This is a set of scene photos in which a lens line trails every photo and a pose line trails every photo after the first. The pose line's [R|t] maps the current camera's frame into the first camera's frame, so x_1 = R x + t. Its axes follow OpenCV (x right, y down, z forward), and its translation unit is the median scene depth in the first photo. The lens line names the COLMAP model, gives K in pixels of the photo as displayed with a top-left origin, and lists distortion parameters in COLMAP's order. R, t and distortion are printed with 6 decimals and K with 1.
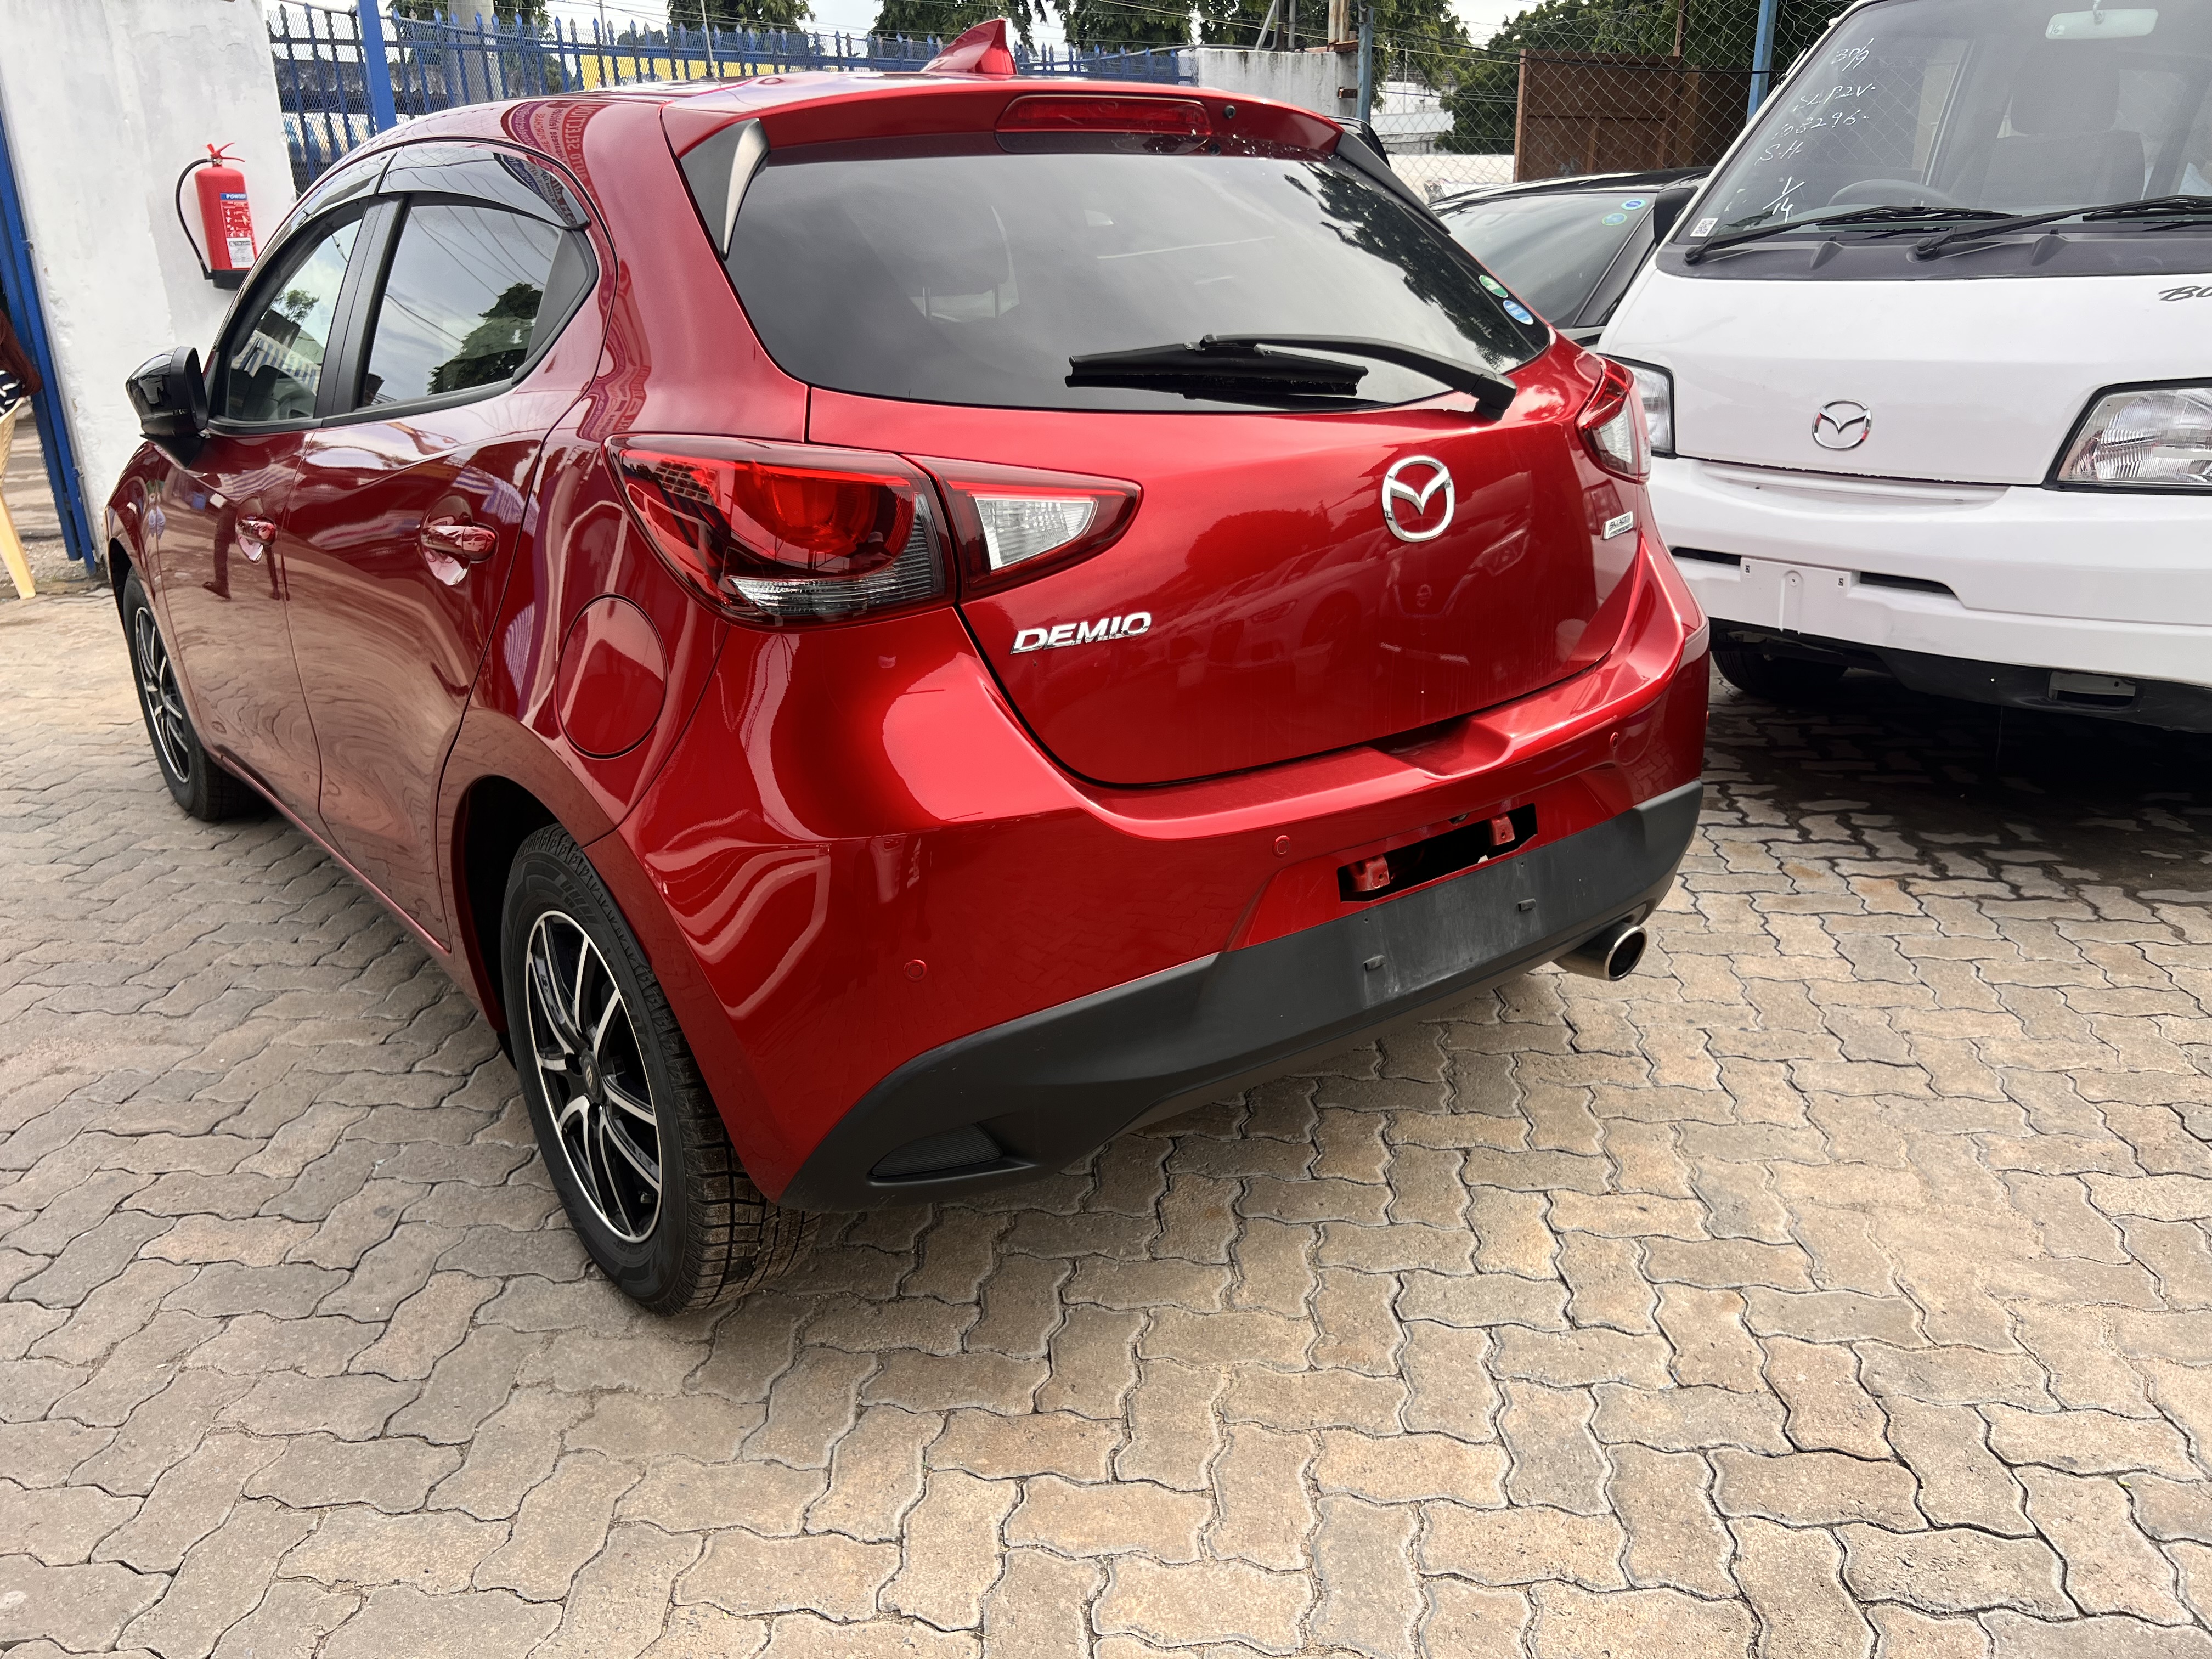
lens RADIAL K [[1653.1, 0, 1129.5], [0, 1653.1, 837.6], [0, 0, 1]] dist [0.046534, -0.056233]
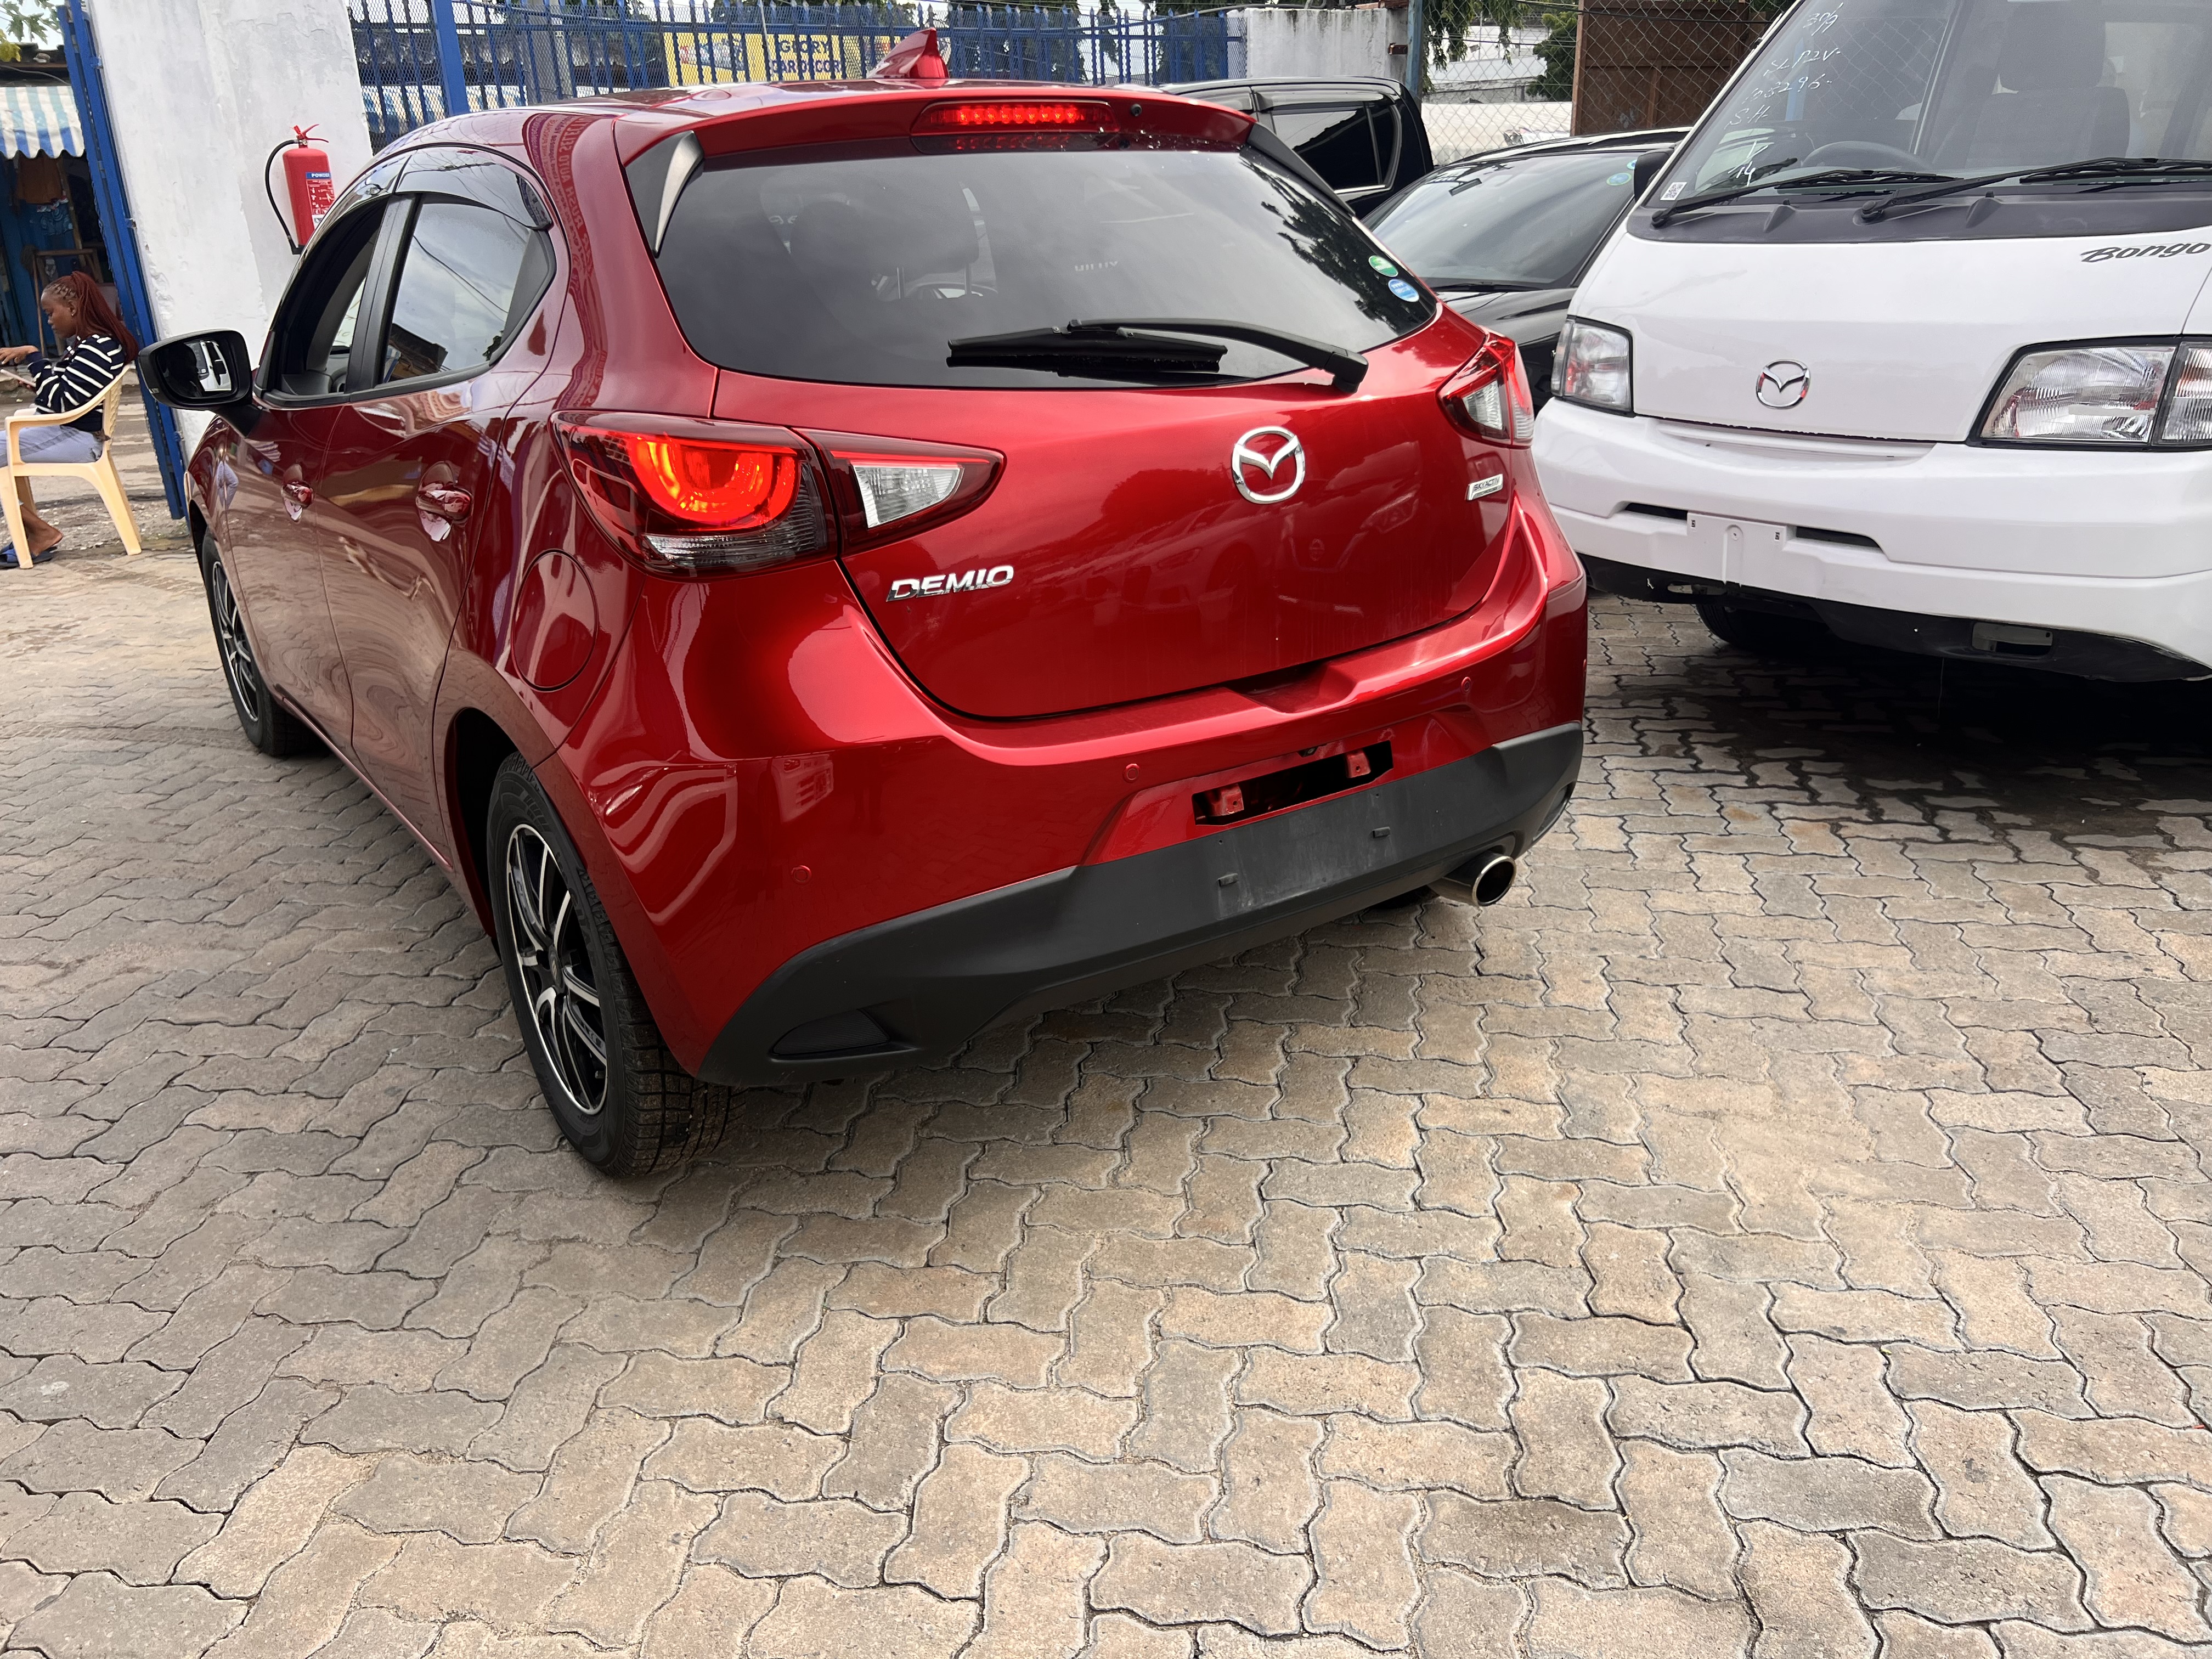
lens RADIAL K [[1653.1, 0, 1113.4], [0, 1653.1, 829.5], [0, 0, 1]] dist [0.046534, -0.056233]
pose [[0.997804, 0.009658, -0.065533, 0.121150], [-0.008215, 0.999719, 0.022249, 0.015221], [0.065729, -0.021661, 0.997602, -0.106526]]
